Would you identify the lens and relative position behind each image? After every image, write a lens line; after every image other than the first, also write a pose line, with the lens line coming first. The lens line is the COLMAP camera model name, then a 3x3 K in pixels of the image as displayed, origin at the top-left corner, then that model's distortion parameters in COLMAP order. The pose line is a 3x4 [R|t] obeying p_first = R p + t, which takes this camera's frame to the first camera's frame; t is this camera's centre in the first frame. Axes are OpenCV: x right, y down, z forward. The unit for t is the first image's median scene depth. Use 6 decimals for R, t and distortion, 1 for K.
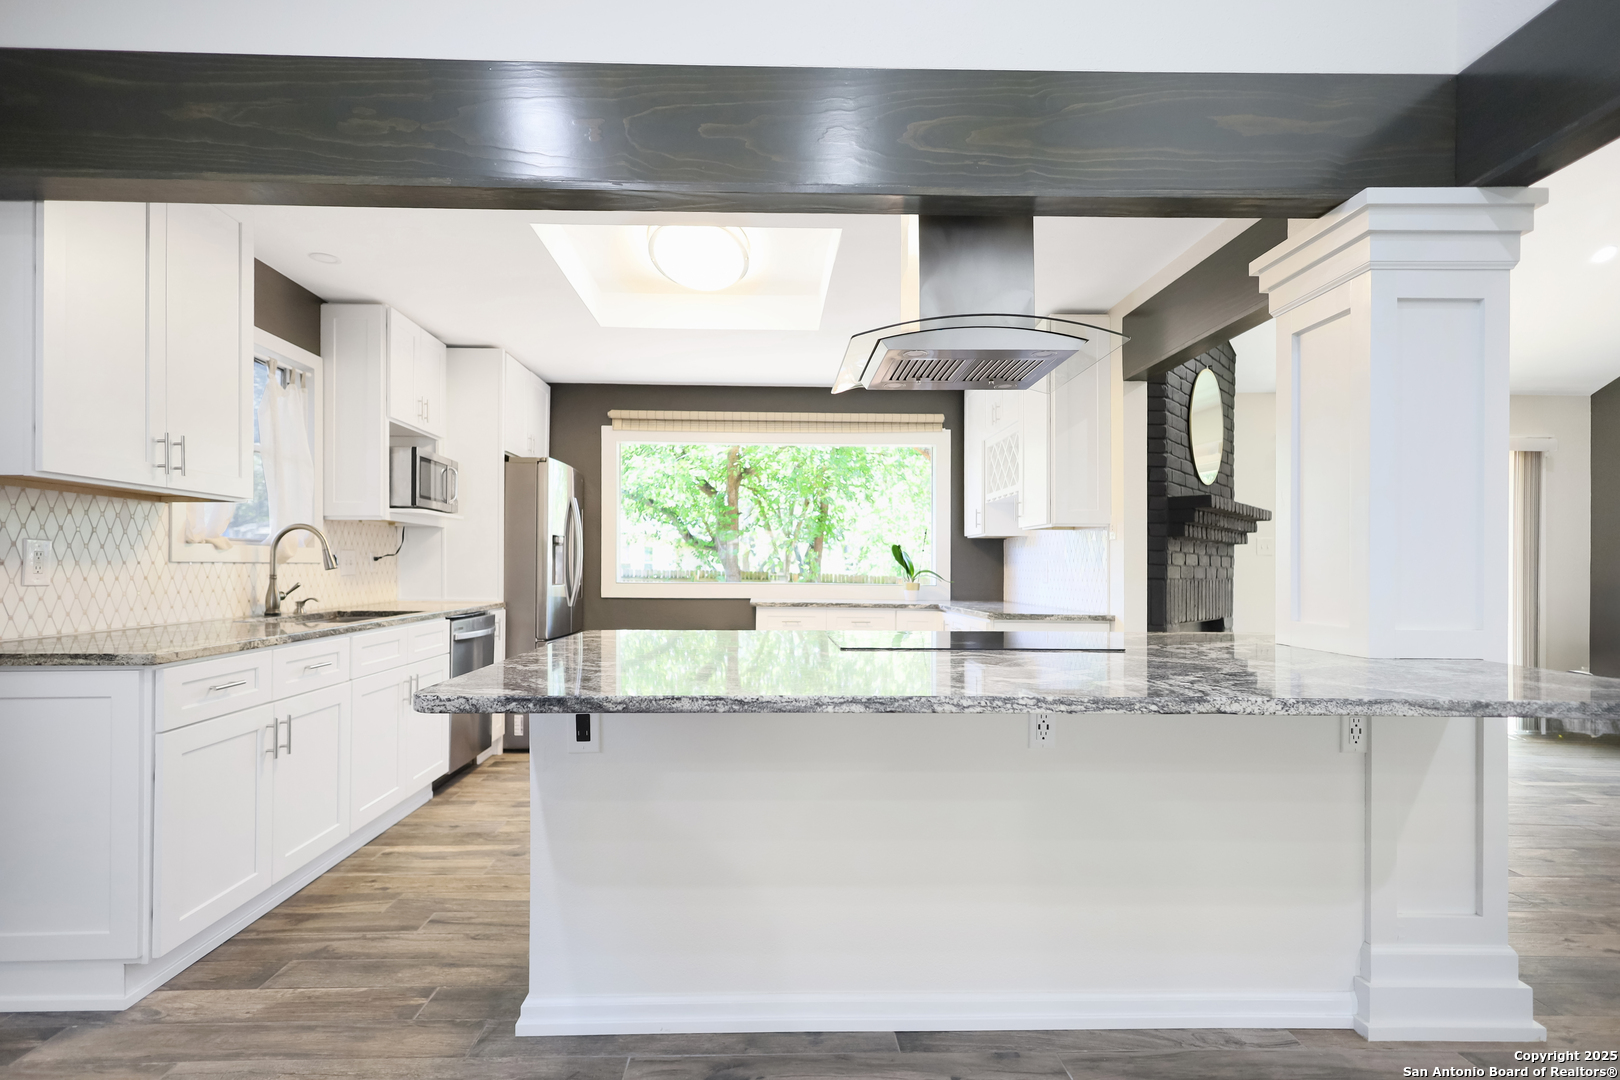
lens RADIAL K [[785.5, 0, 765.7], [0, 785.5, 566.7], [0, 0, 1]] dist [-0.019208, -0.001531]
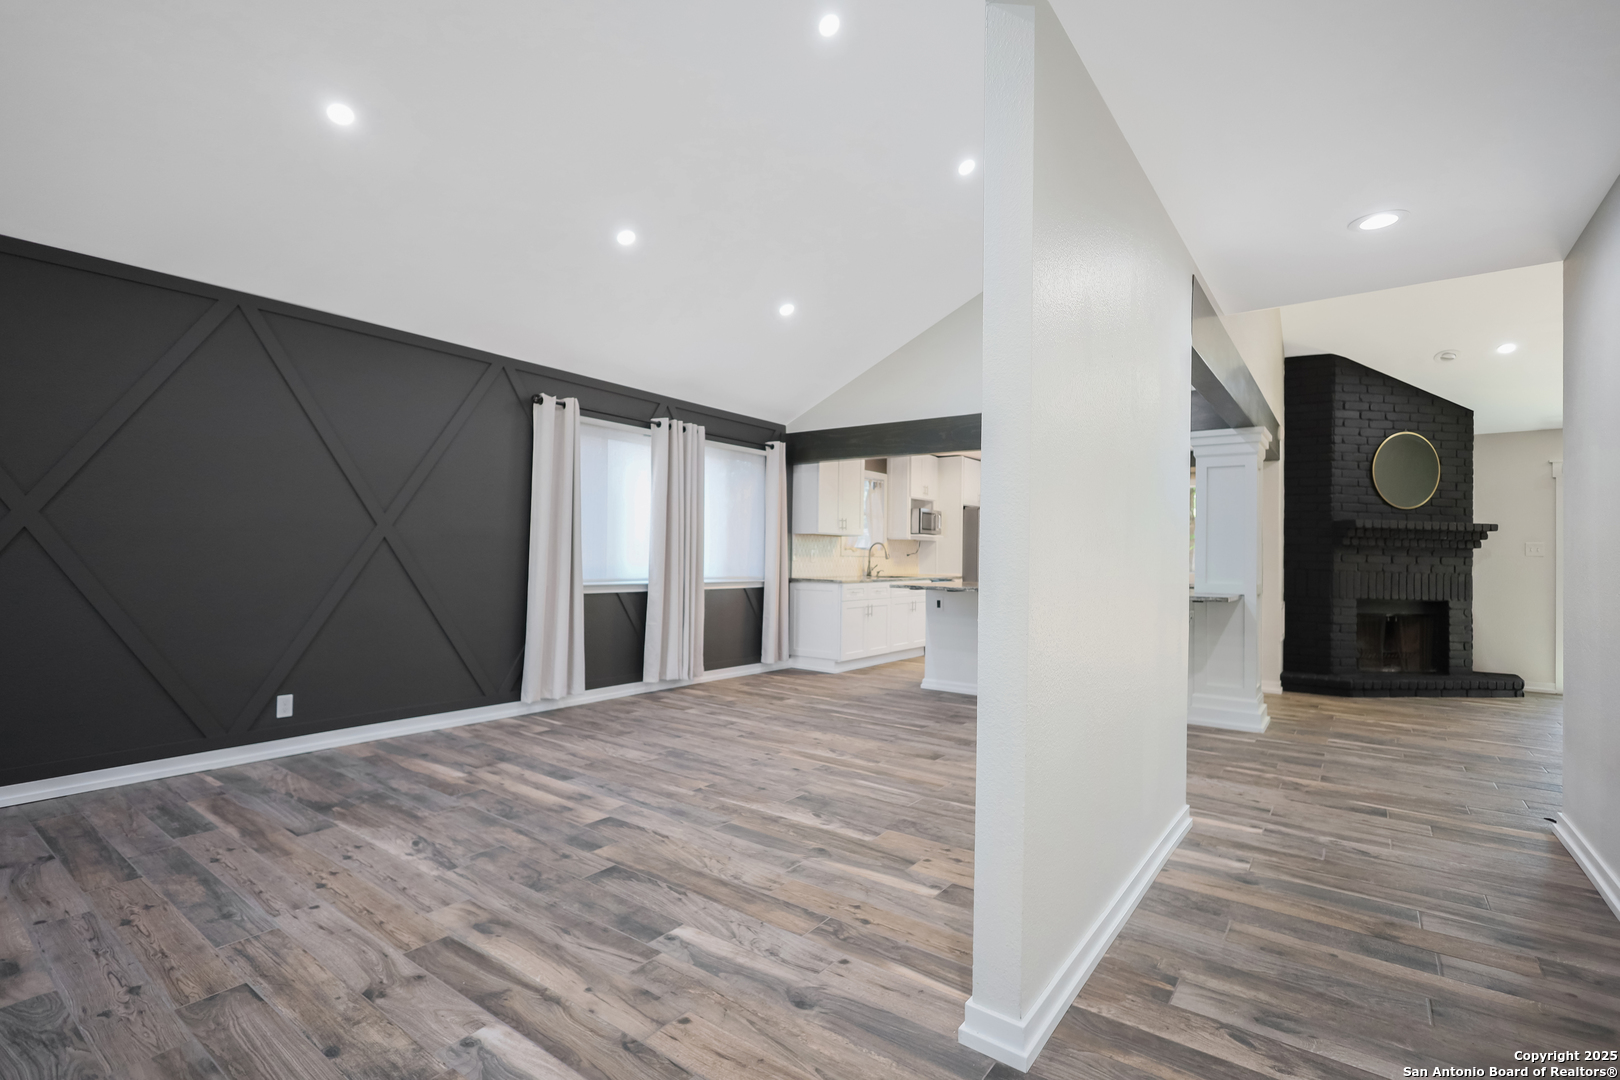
lens RADIAL K [[761.4, 0, 787.9], [0, 761.4, 543.2], [0, 0, 1]] dist [0.000794, 0.000450]
pose [[0.790388, -0.004973, -0.612587, 0.564379], [-0.012342, 0.999635, -0.024040, 0.010316], [0.612483, 0.026561, 0.790038, -0.931075]]
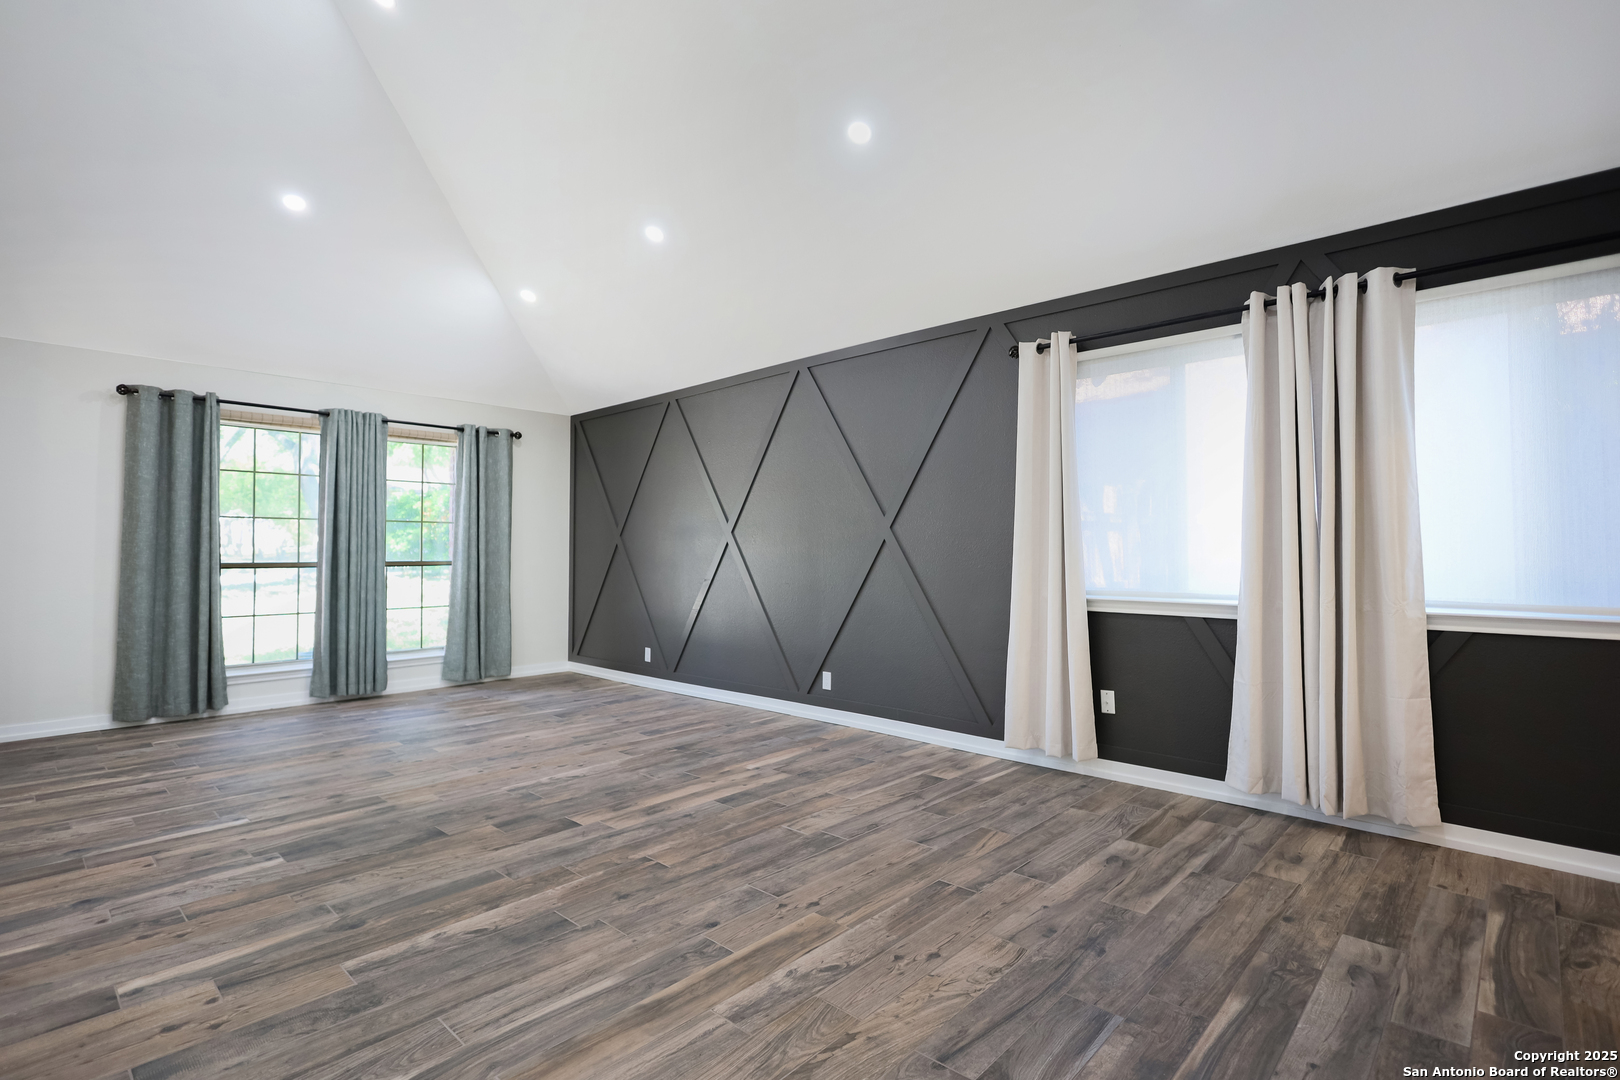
lens RADIAL K [[761.4, 0, 821.6], [0, 761.4, 532.4], [0, 0, 1]] dist [0.000794, 0.000450]
pose [[-0.679724, -0.021806, -0.733144, 0.353948], [-0.001992, 0.999609, -0.027885, 0.003066], [0.733466, -0.017493, -0.679501, 0.206926]]
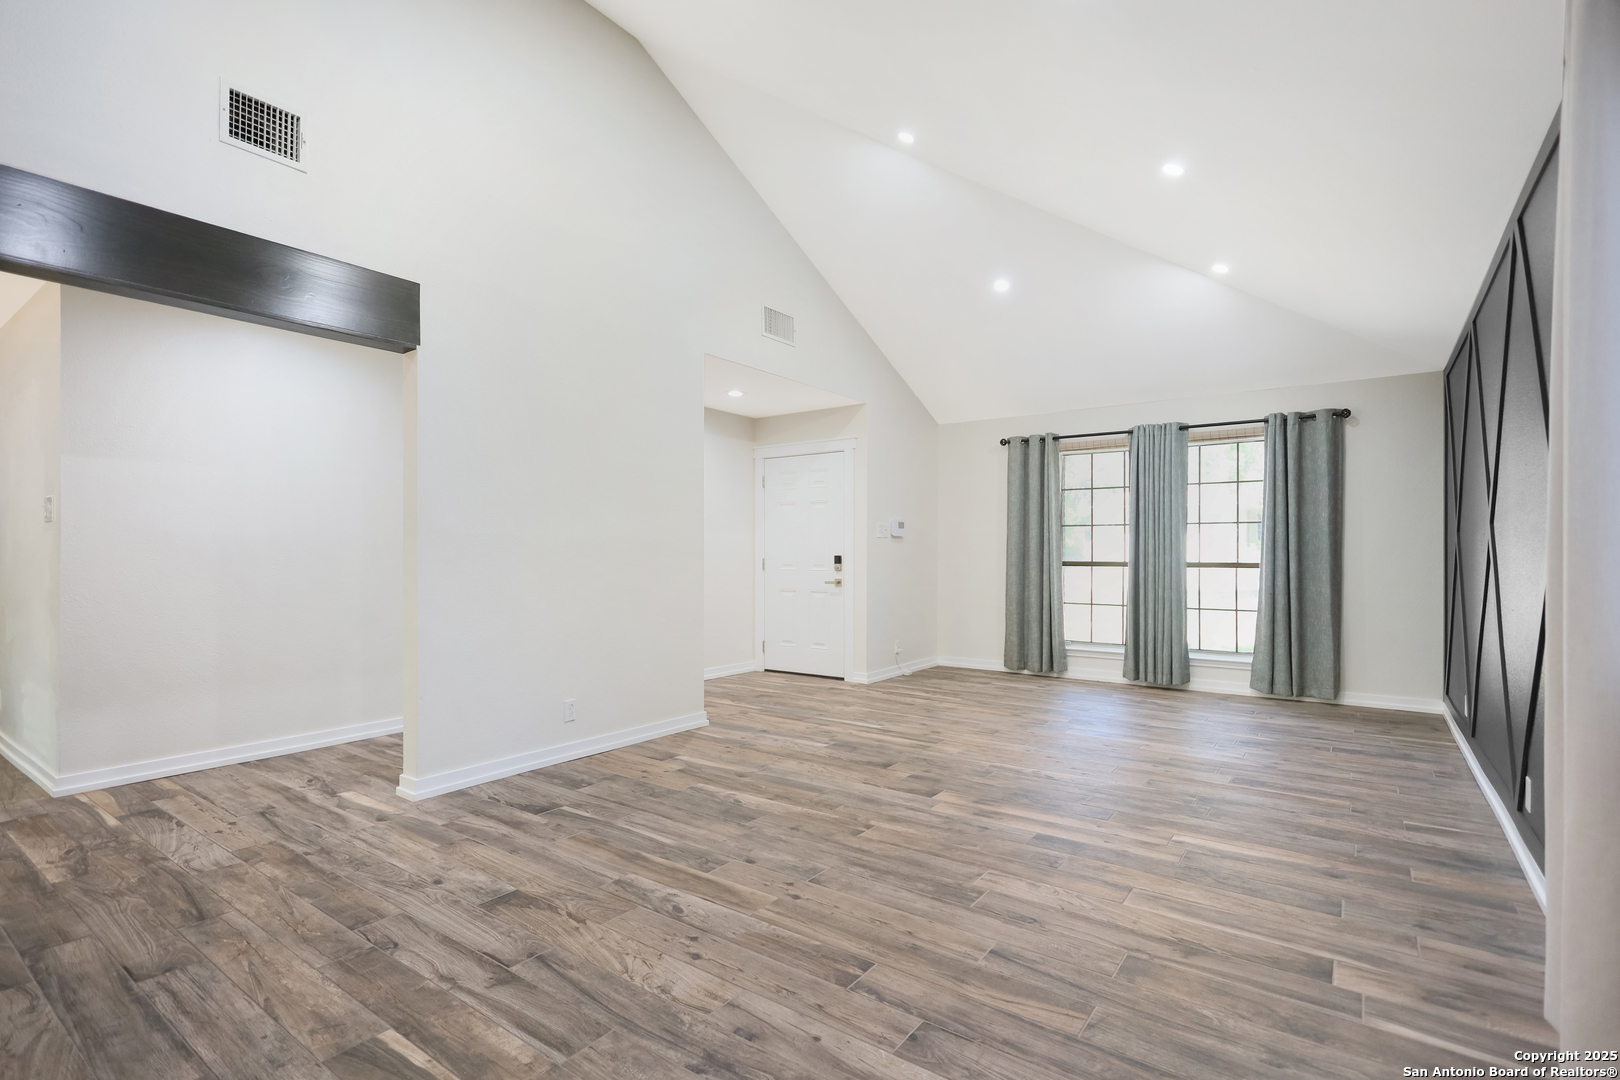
lens RADIAL K [[761.4, 0, 798.7], [0, 761.4, 538.1], [0, 0, 1]] dist [0.000794, 0.000450]
pose [[-0.806462, 0.006200, 0.591254, -0.384107], [-0.005173, 0.999833, -0.017542, 0.002362], [-0.591263, -0.017205, -0.806295, 0.278653]]
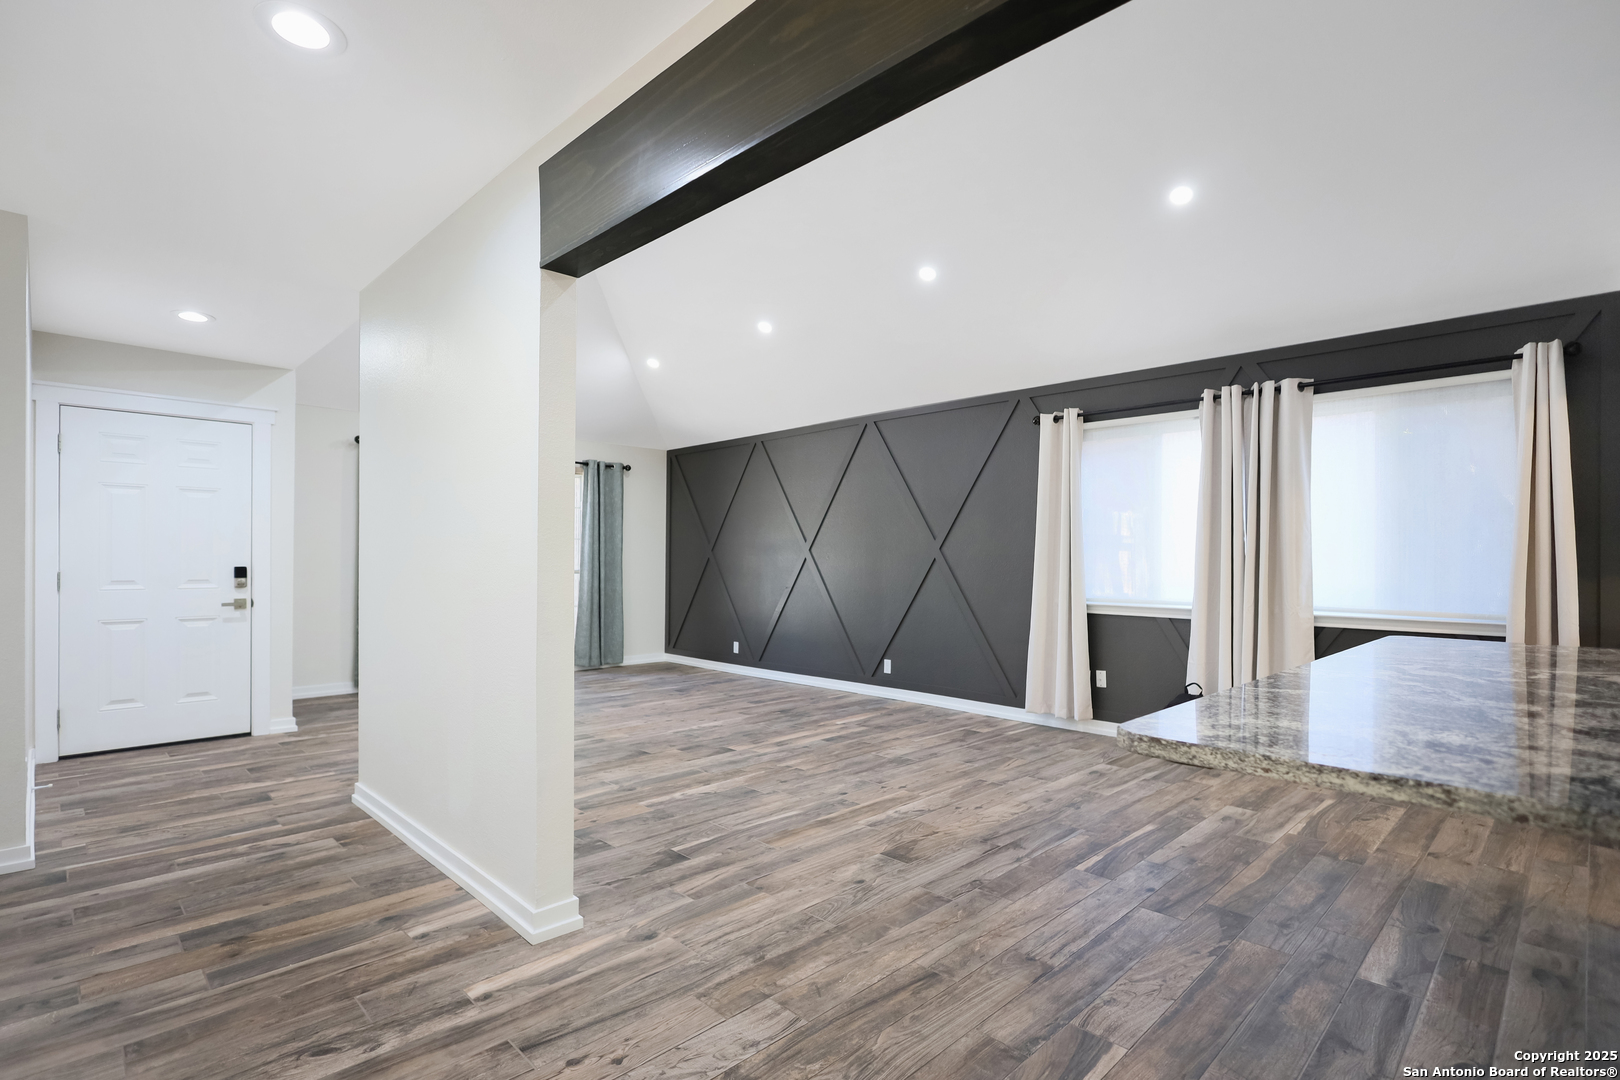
lens RADIAL K [[761.4, 0, 811.8], [0, 761.4, 562.7], [0, 0, 1]] dist [0.000794, 0.000450]
pose [[-0.712364, -0.008628, -0.701758, 0.653767], [-0.011513, 0.999934, -0.000606, -0.005151], [0.701716, 0.007648, -0.712416, 0.384049]]
